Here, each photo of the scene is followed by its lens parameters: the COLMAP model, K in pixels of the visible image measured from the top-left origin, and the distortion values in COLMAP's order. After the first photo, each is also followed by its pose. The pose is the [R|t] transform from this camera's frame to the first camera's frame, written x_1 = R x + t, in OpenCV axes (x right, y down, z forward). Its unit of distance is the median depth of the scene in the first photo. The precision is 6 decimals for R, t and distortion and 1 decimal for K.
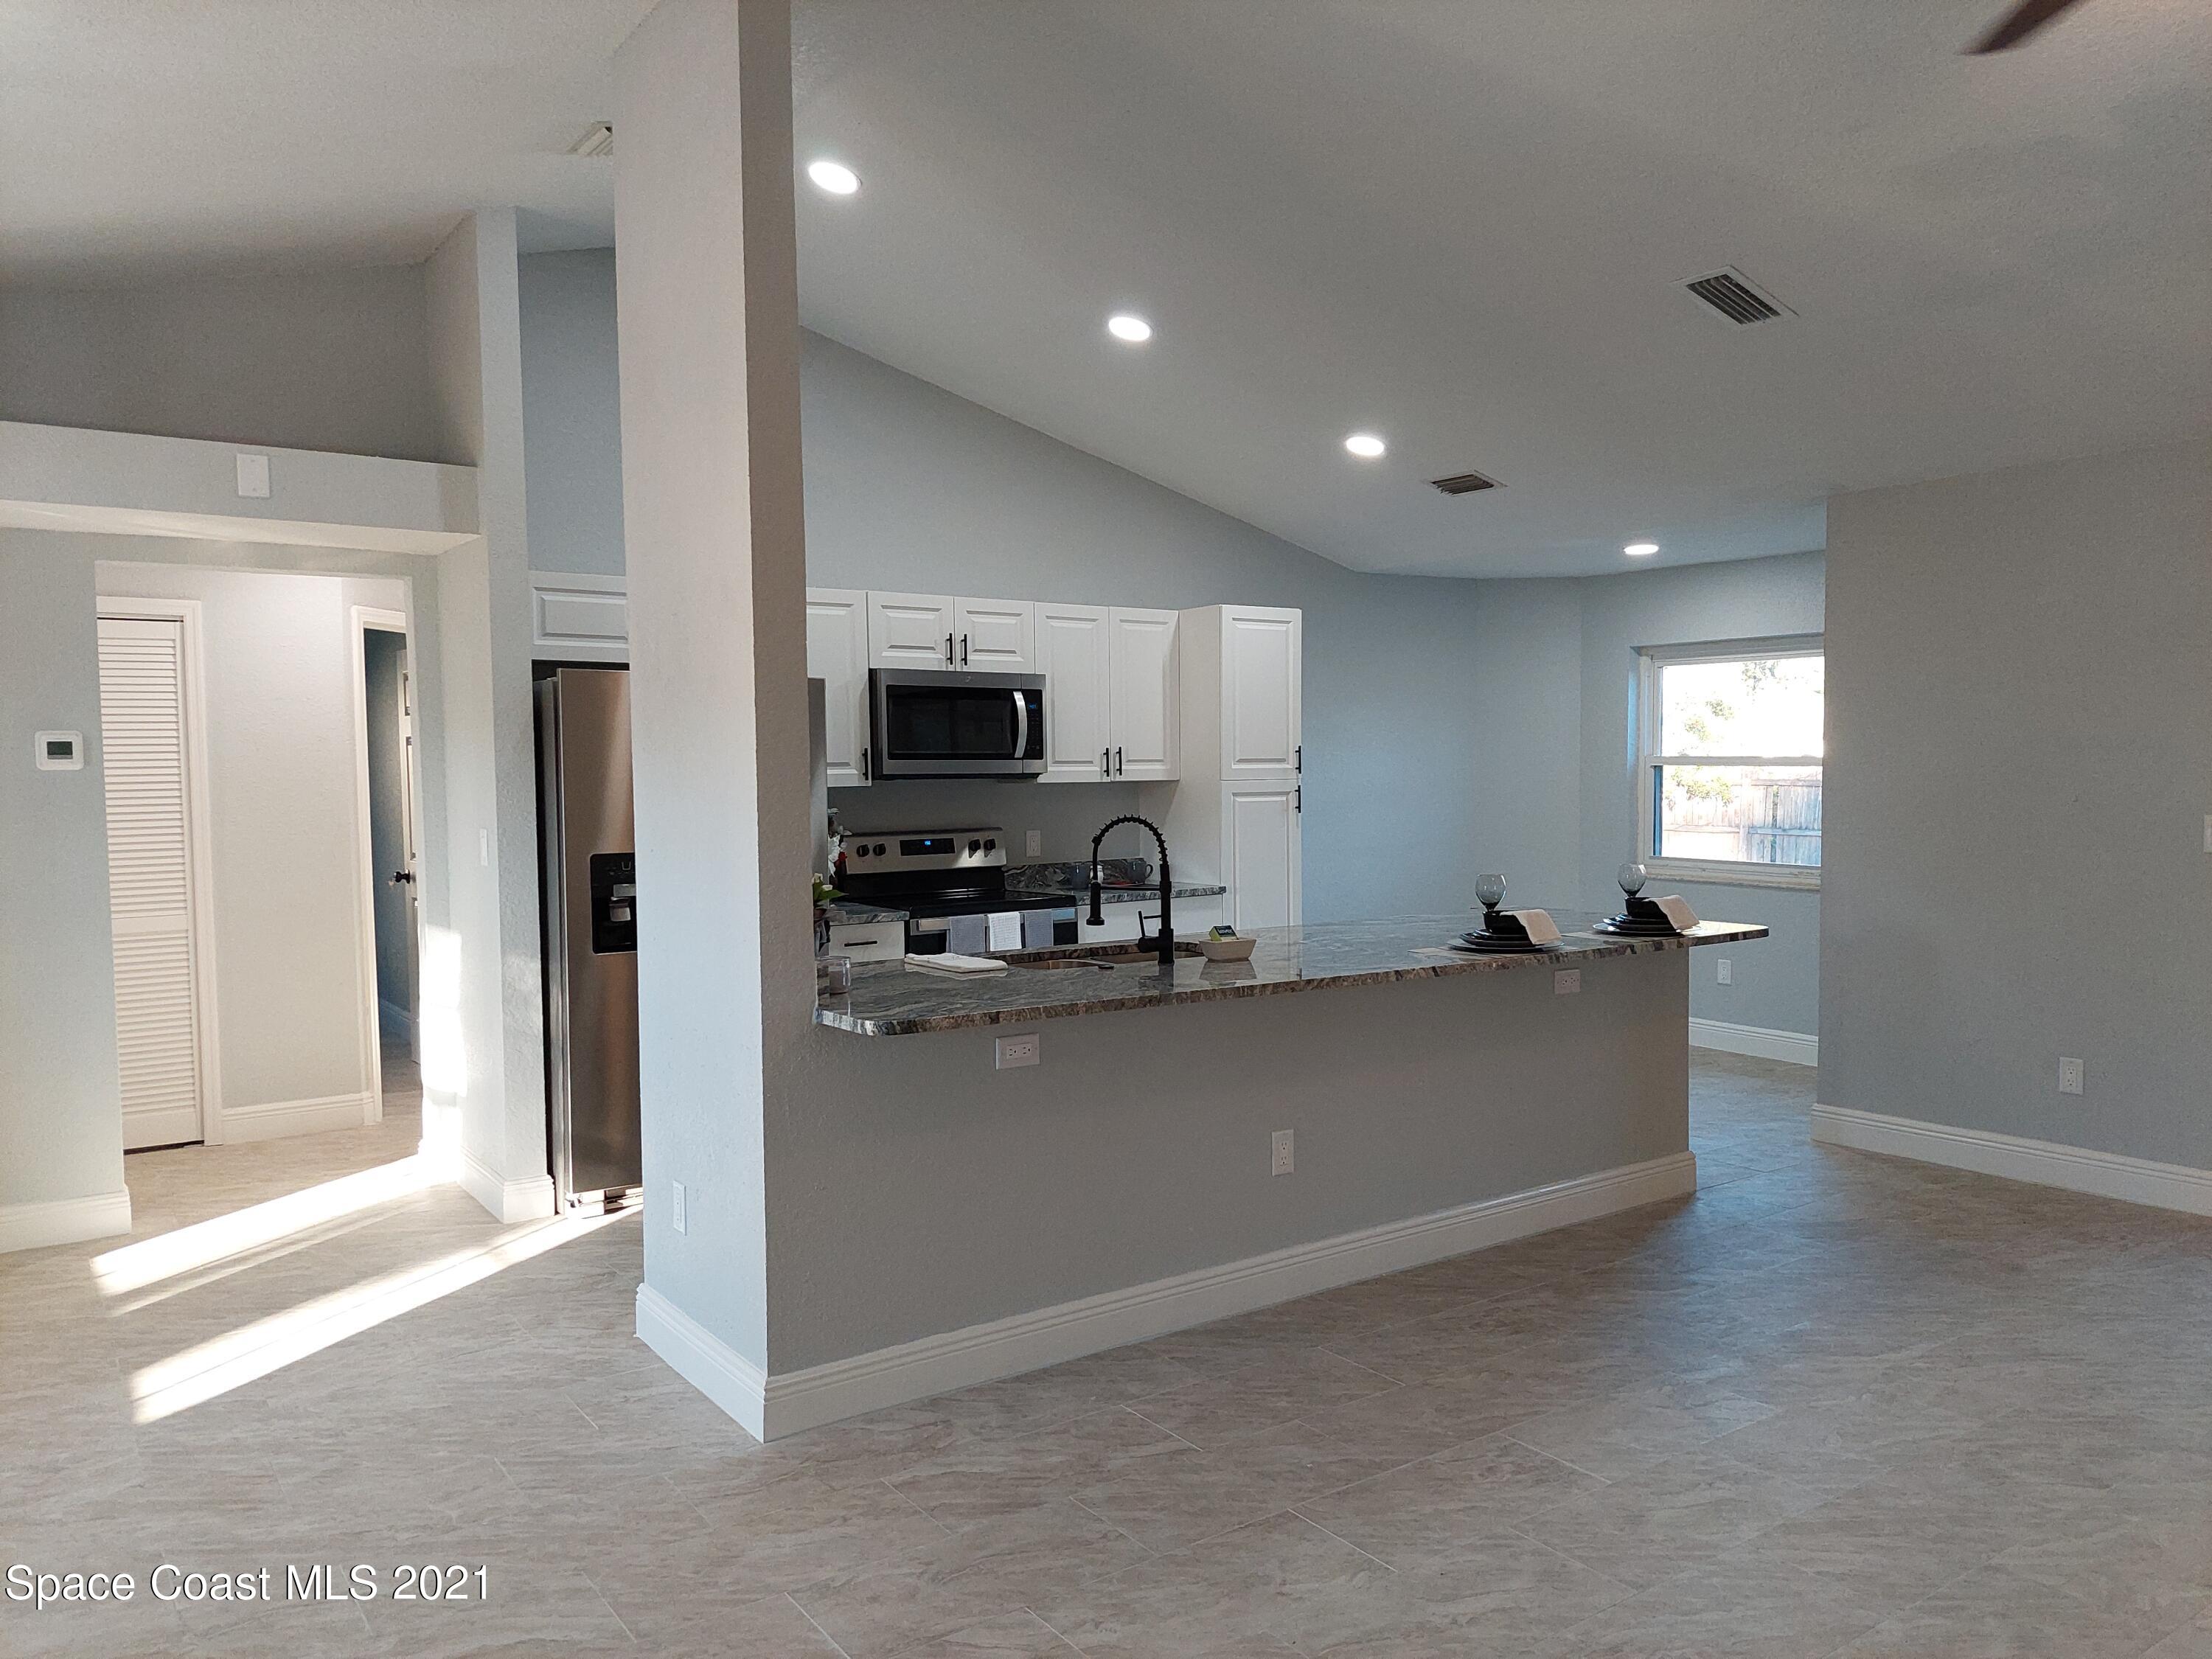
lens RADIAL K [[1584.0, 0, 1136.6], [0, 1584.0, 844.4], [0, 0, 1]] dist [0.068567, -0.077445]
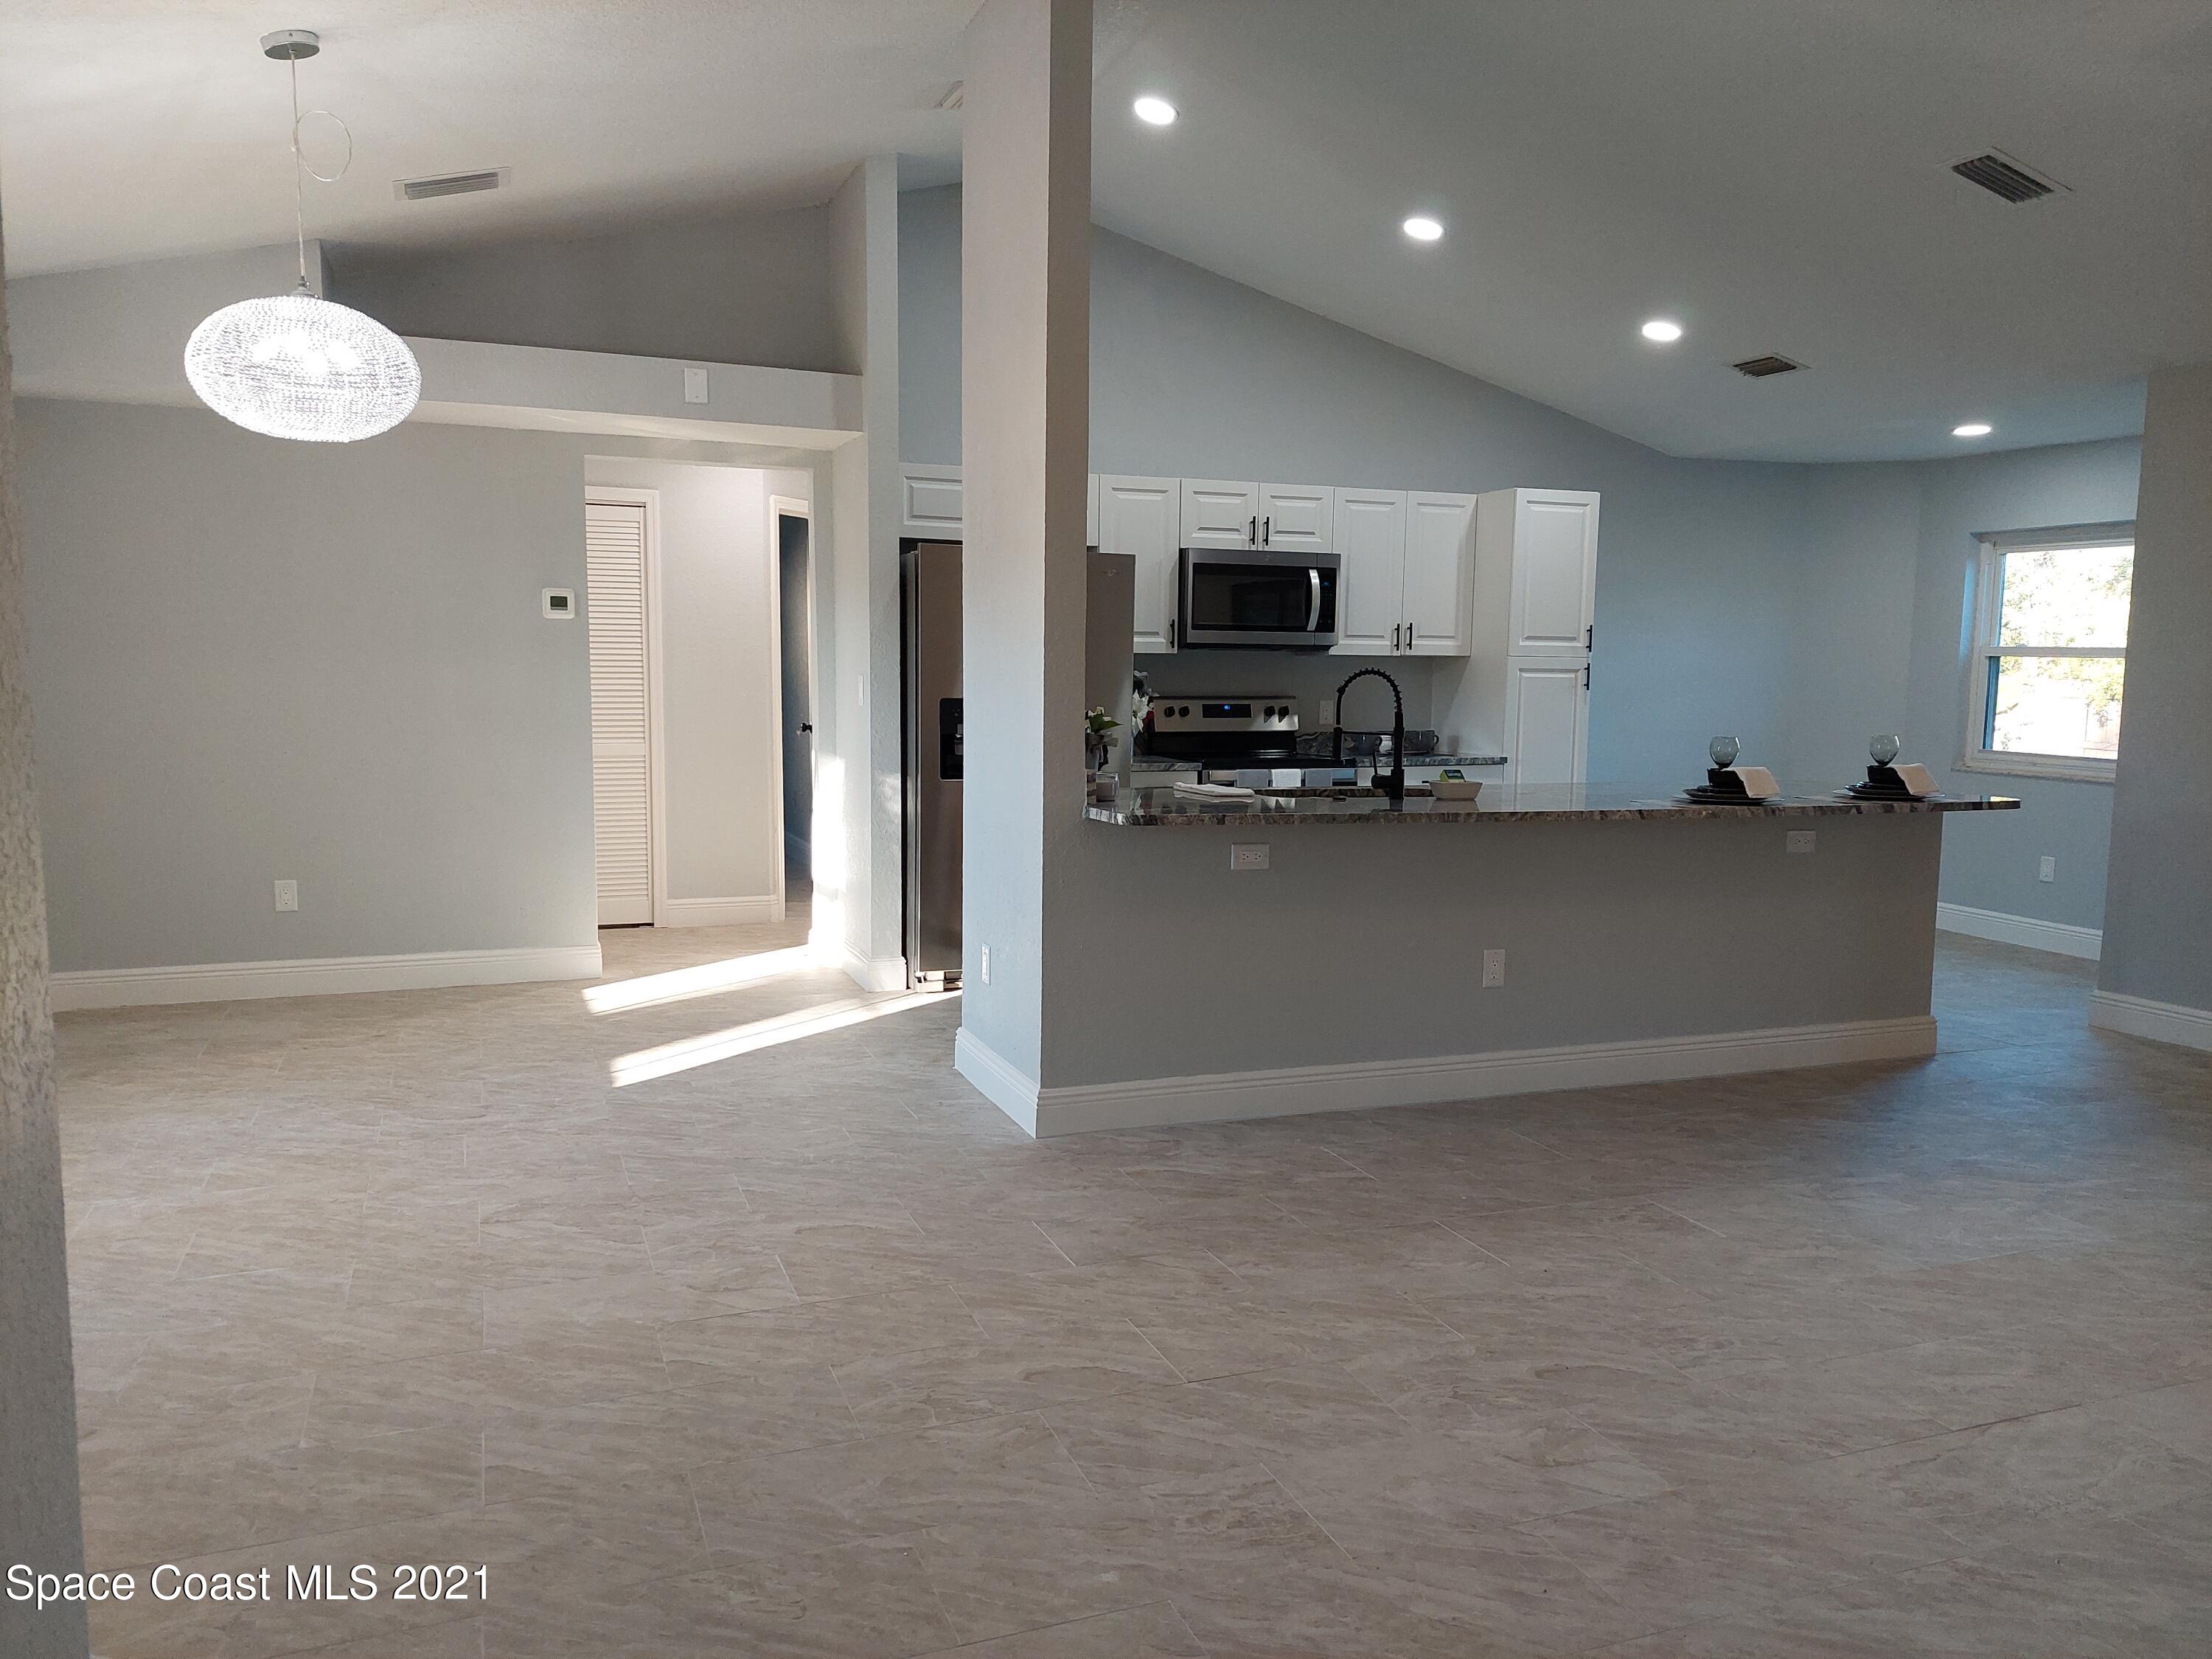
lens RADIAL K [[1584.0, 0, 1099.9], [0, 1584.0, 837.4], [0, 0, 1]] dist [0.068567, -0.077445]
pose [[0.966776, 0.050270, -0.250634, 0.085780], [-0.036278, 0.997530, 0.060142, 0.035708], [0.253038, -0.049051, 0.966212, -0.144669]]
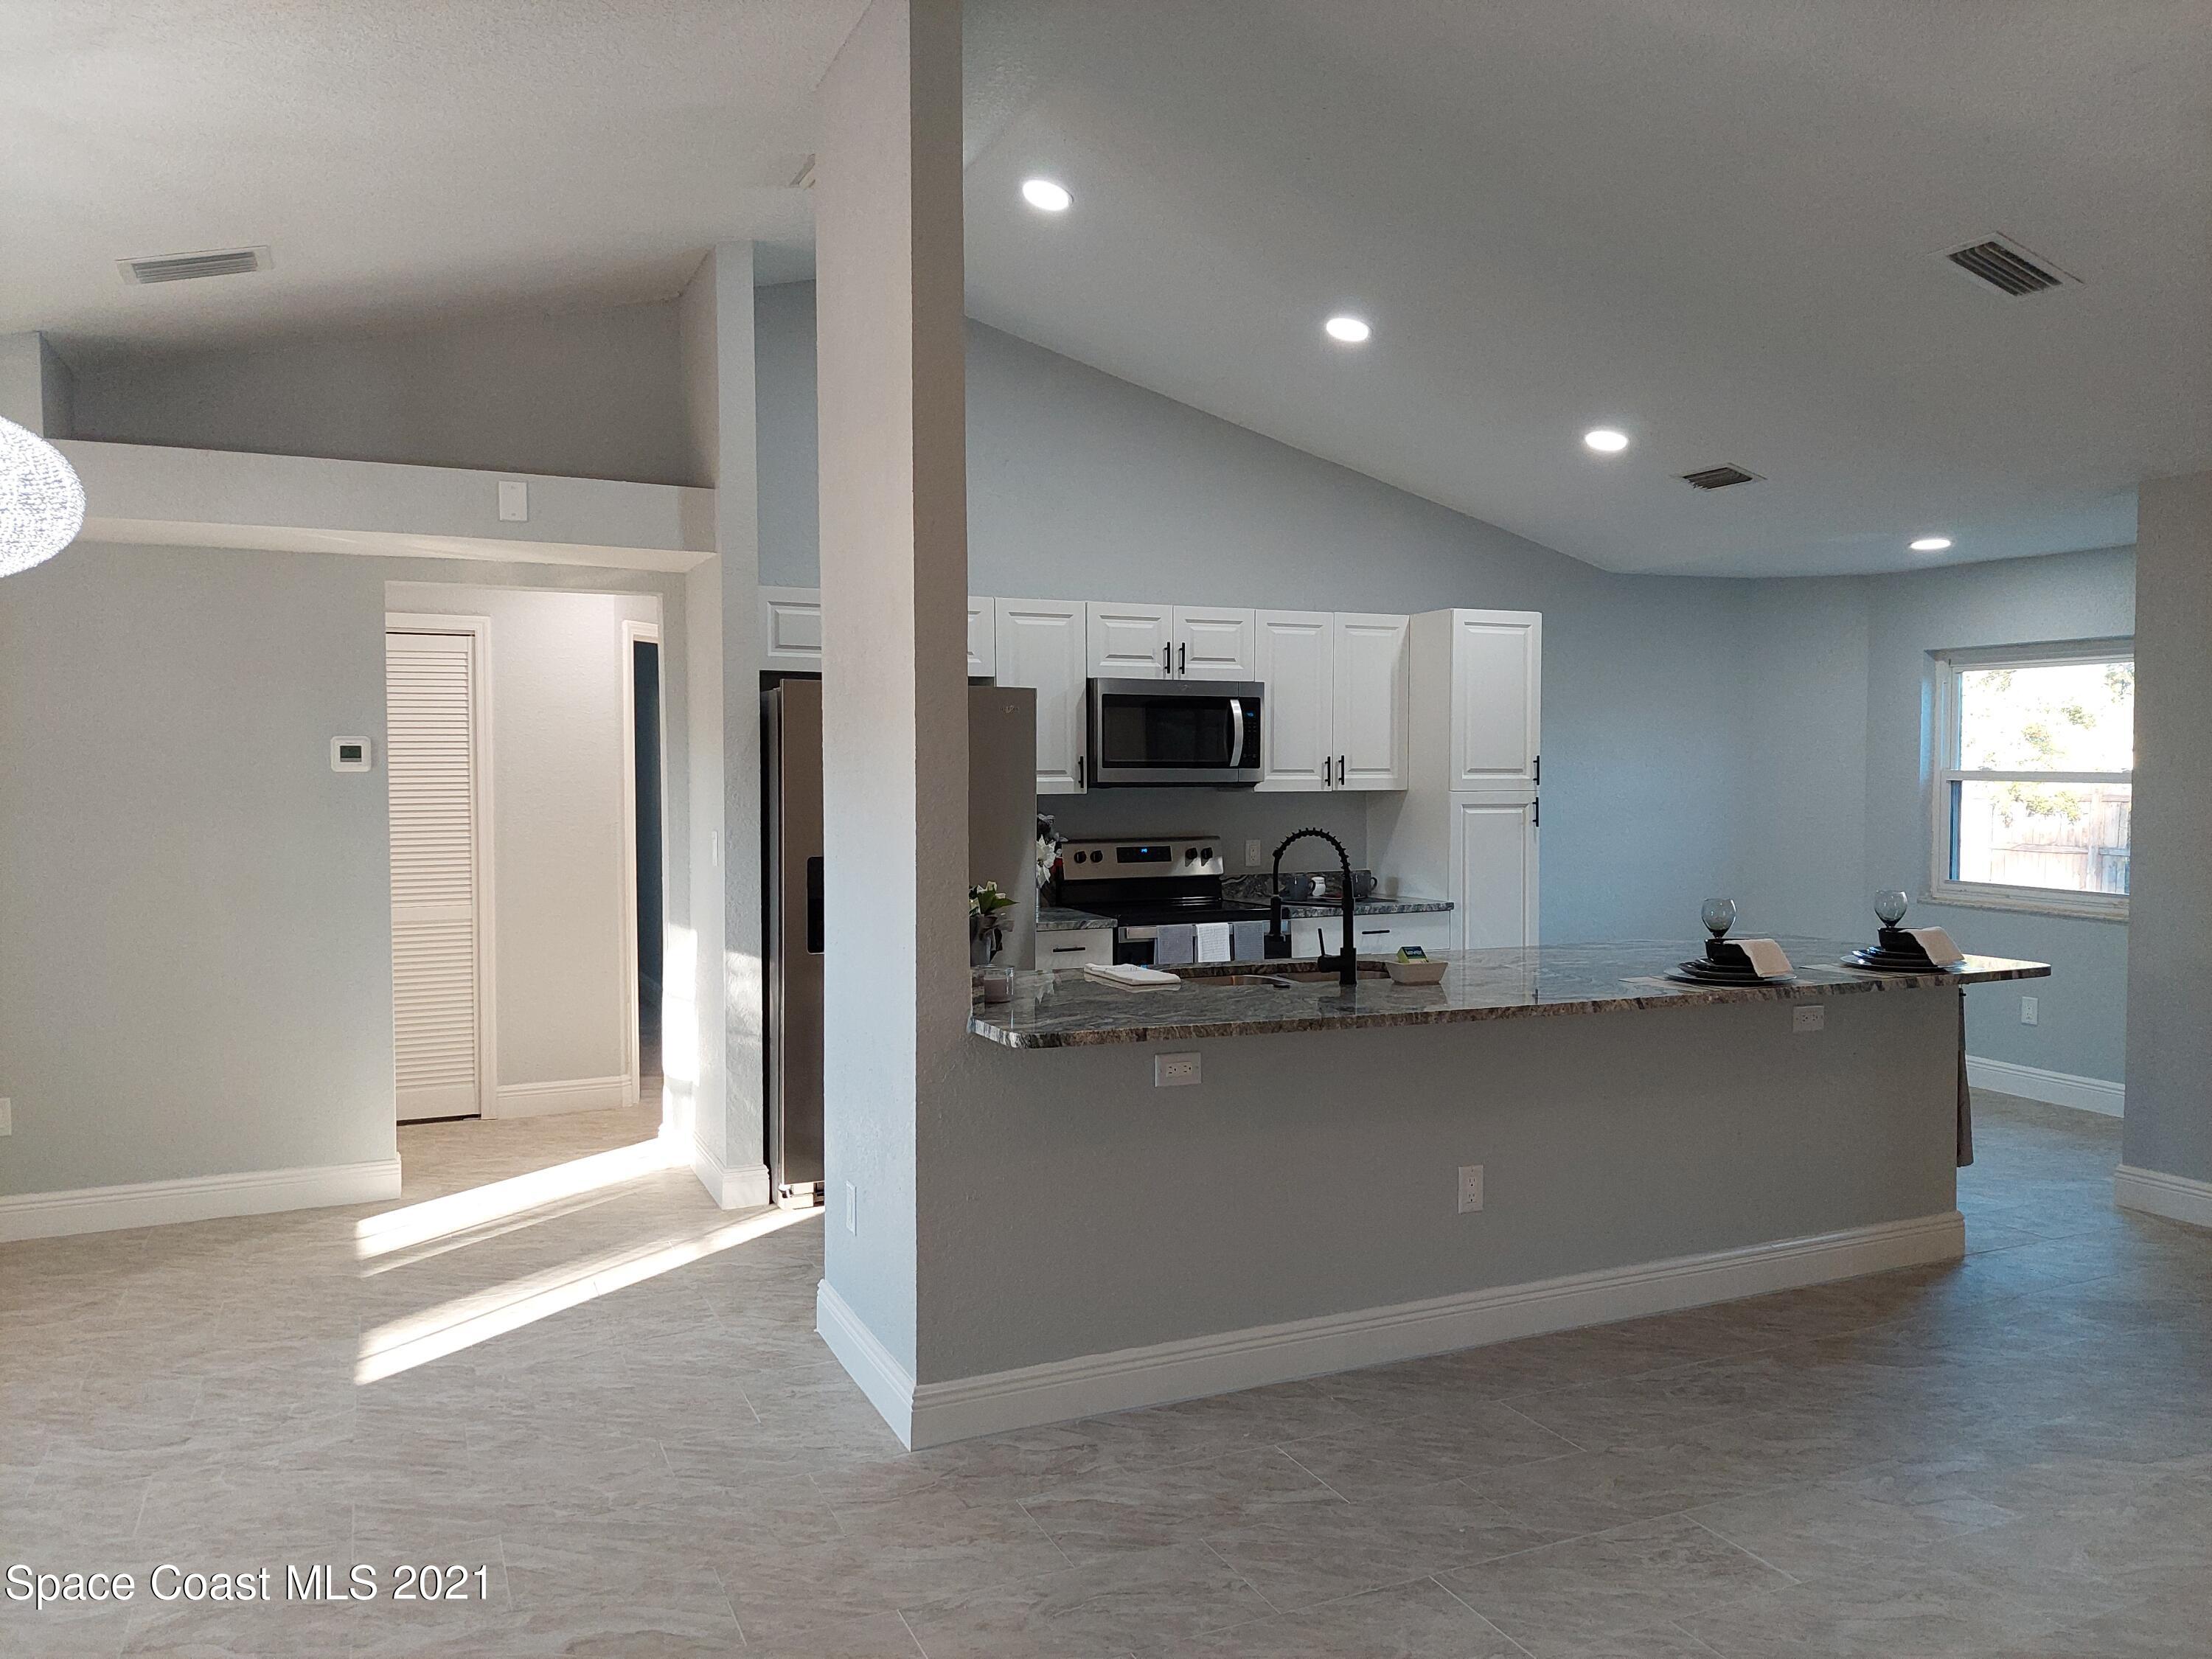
lens RADIAL K [[1584.0, 0, 1124.7], [0, 1584.0, 820.5], [0, 0, 1]] dist [0.068567, -0.077445]
pose [[0.982269, 0.015394, -0.186842, 0.054538], [-0.018637, 0.999704, -0.015610, -0.005565], [0.186547, 0.018815, 0.982266, 0.022184]]
